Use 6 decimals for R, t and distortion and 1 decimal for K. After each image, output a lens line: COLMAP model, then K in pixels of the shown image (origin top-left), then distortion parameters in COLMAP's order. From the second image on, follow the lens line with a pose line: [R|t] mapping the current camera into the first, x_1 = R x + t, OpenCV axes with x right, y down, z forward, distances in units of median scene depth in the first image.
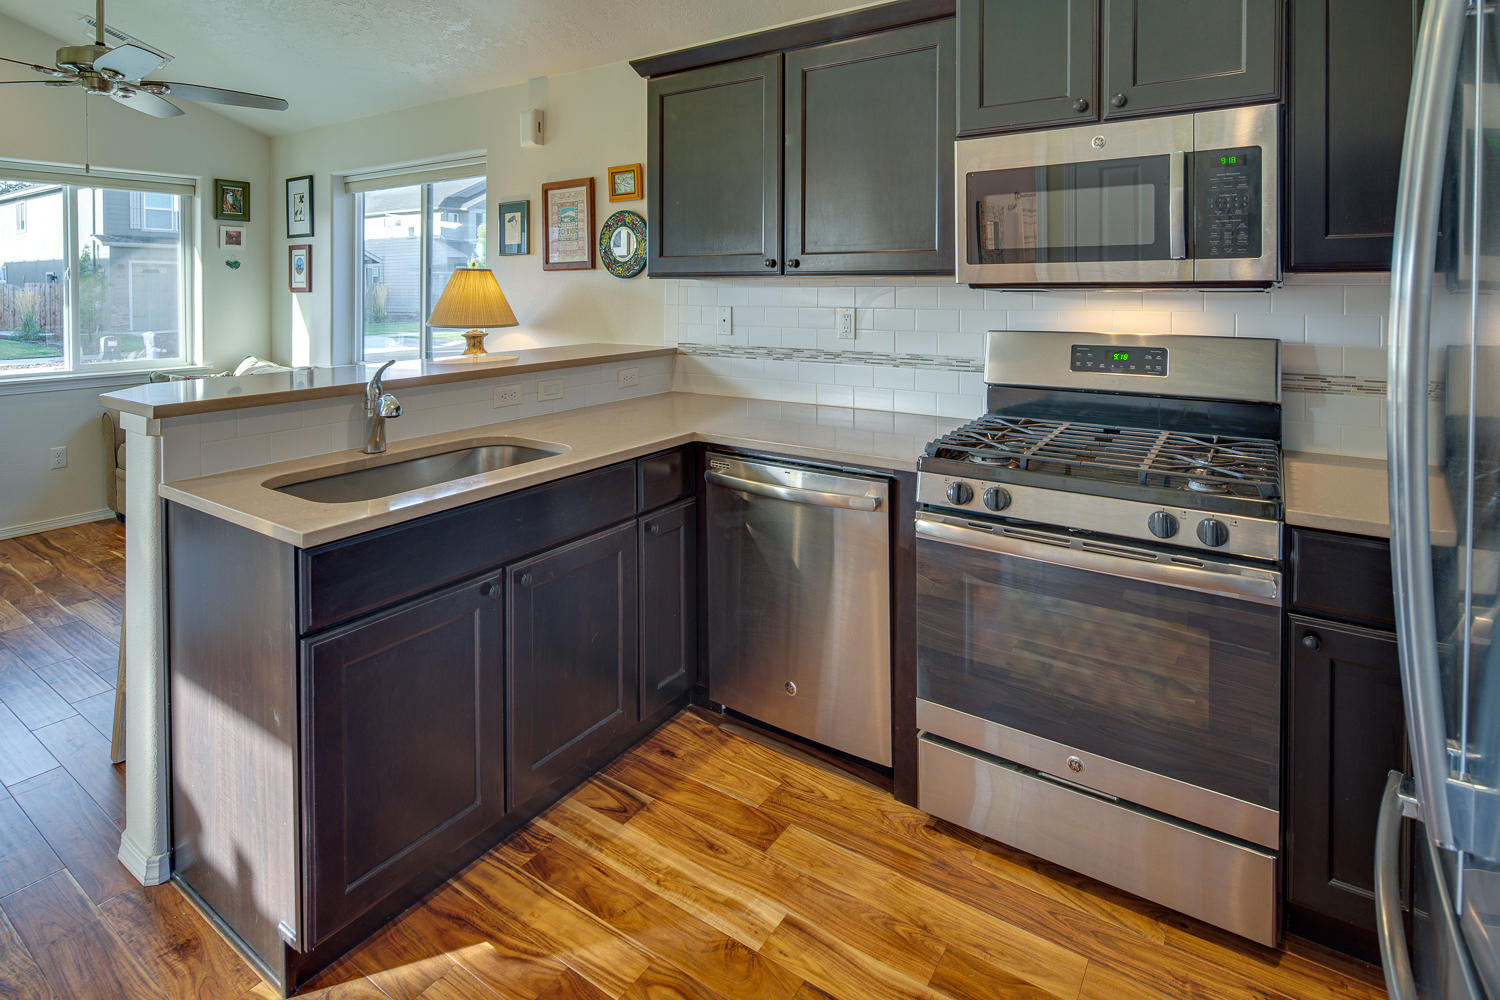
lens RADIAL K [[764.1, 0, 754.1], [0, 764.1, 296.3], [0, 0, 1]] dist [-0.015021, 0.000246]
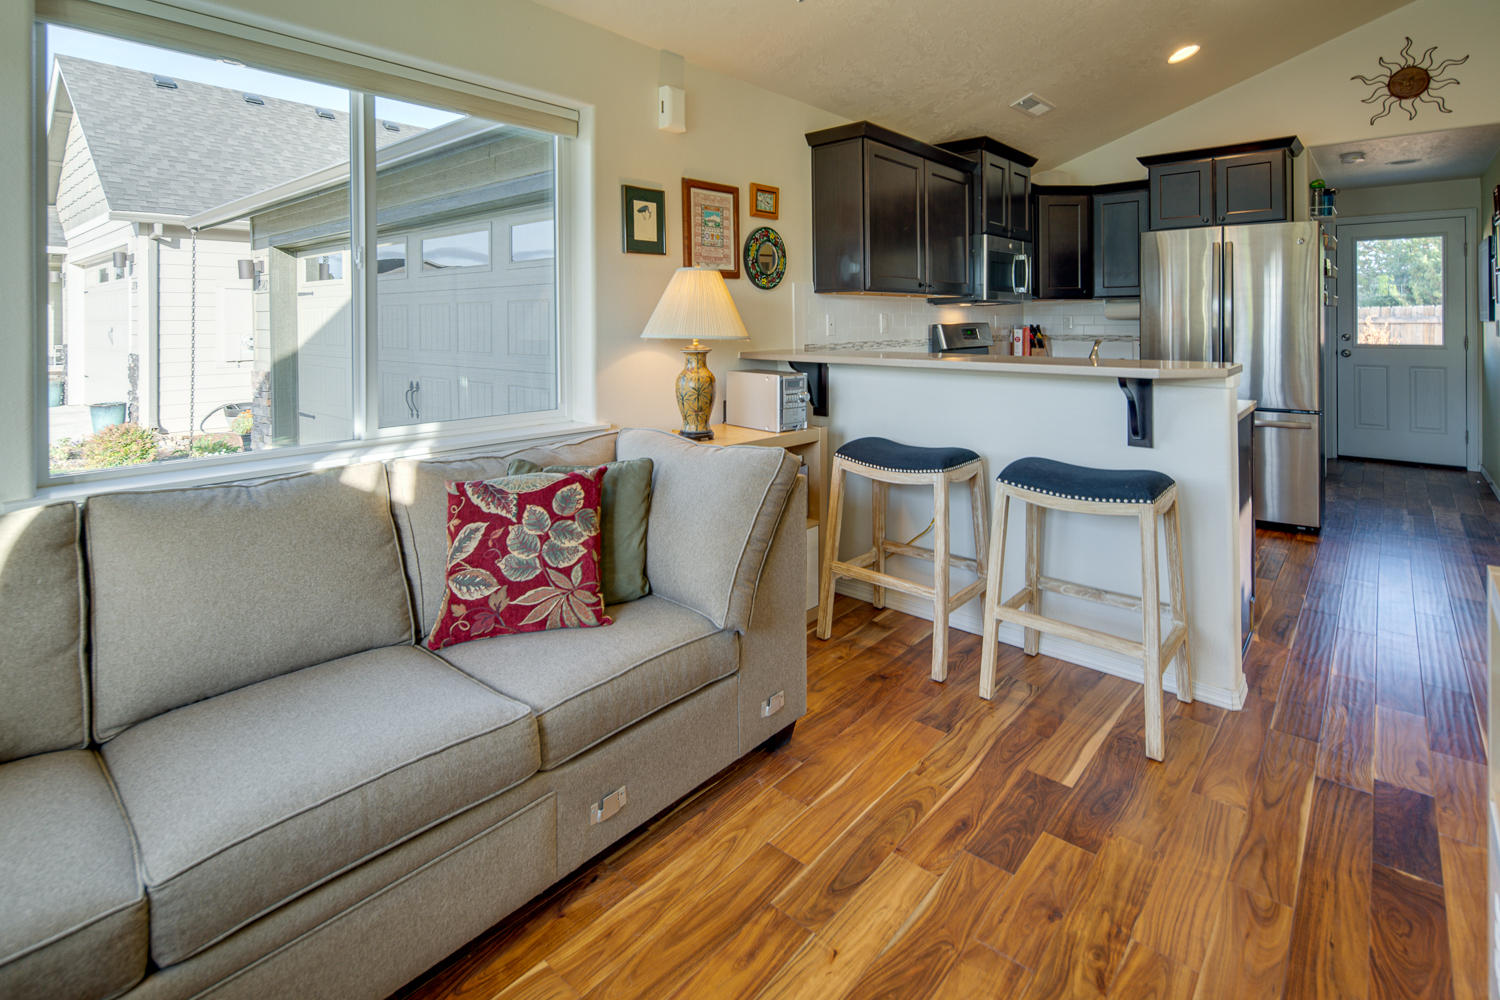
lens RADIAL K [[734.6, 0, 724.5], [0, 734.6, 319.6], [0, 0, 1]] dist [-0.005502, -0.003213]
pose [[0.142716, 0.002187, 0.989761, -1.410394], [0.017496, 0.999836, -0.004732, 0.027072], [-0.989609, 0.017992, 0.142655, 1.059916]]
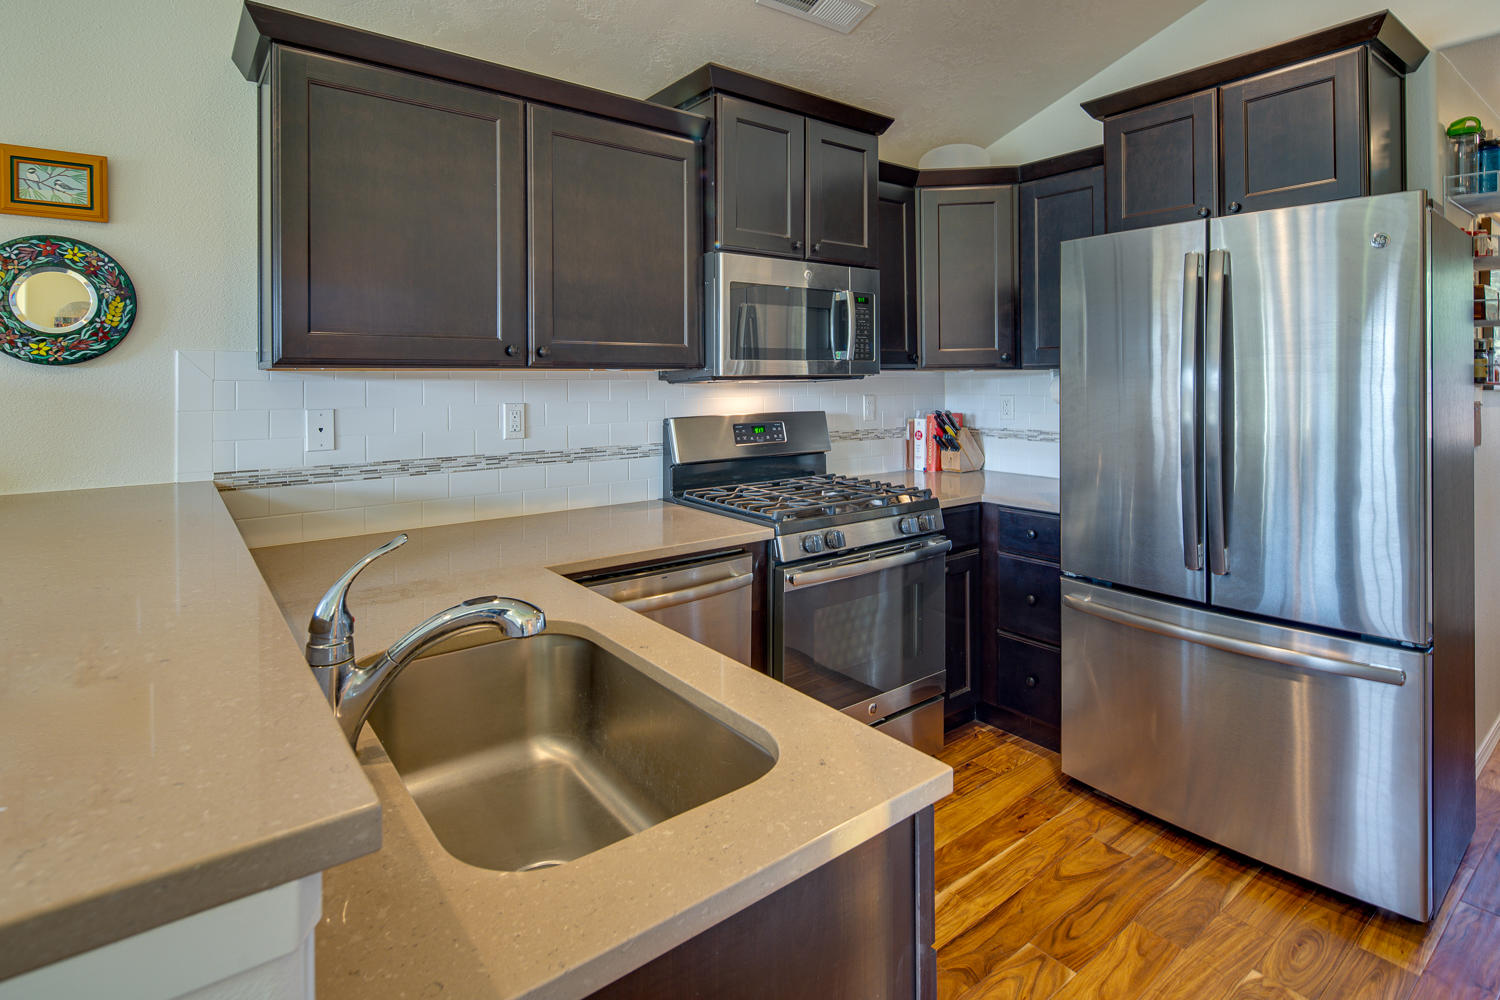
lens RADIAL K [[734.6, 0, 731.5], [0, 734.6, 380.0], [0, 0, 1]] dist [-0.005502, -0.003213]
pose [[0.322117, 0.000651, 0.946700, -0.575197], [0.017499, 0.999825, -0.006642, -0.002160], [-0.946538, 0.018705, 0.322049, 0.463095]]
